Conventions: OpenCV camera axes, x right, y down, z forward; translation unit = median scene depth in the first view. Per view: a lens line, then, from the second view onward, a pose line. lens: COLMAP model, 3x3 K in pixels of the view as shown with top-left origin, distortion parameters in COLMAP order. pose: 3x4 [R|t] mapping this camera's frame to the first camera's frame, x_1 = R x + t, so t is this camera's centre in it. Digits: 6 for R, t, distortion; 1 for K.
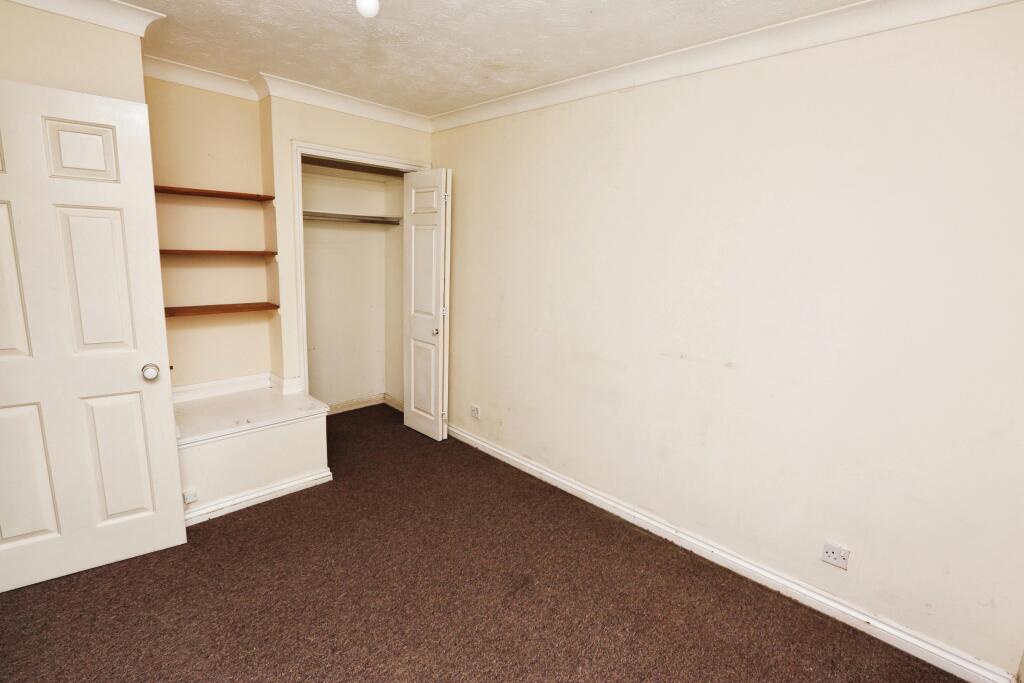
lens RADIAL K [[478.8, 0, 512.0], [0, 478.8, 341.5], [0, 0, 1]] dist [-0.003210, -0.000279]
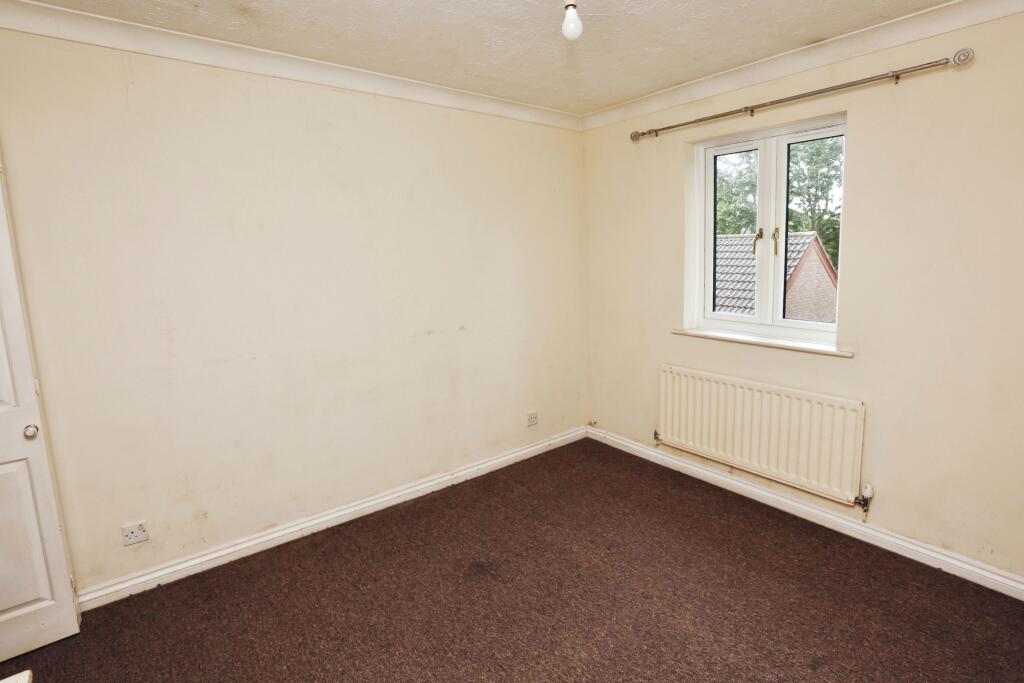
lens RADIAL K [[502.1, 0, 512.0], [0, 502.1, 317.7], [0, 0, 1]] dist [0.001103, 0.000451]
pose [[0.142043, -0.181127, 0.973148, -0.722953], [0.220566, 0.964191, 0.147265, -0.125578], [-0.964974, 0.193726, 0.176907, 0.502079]]
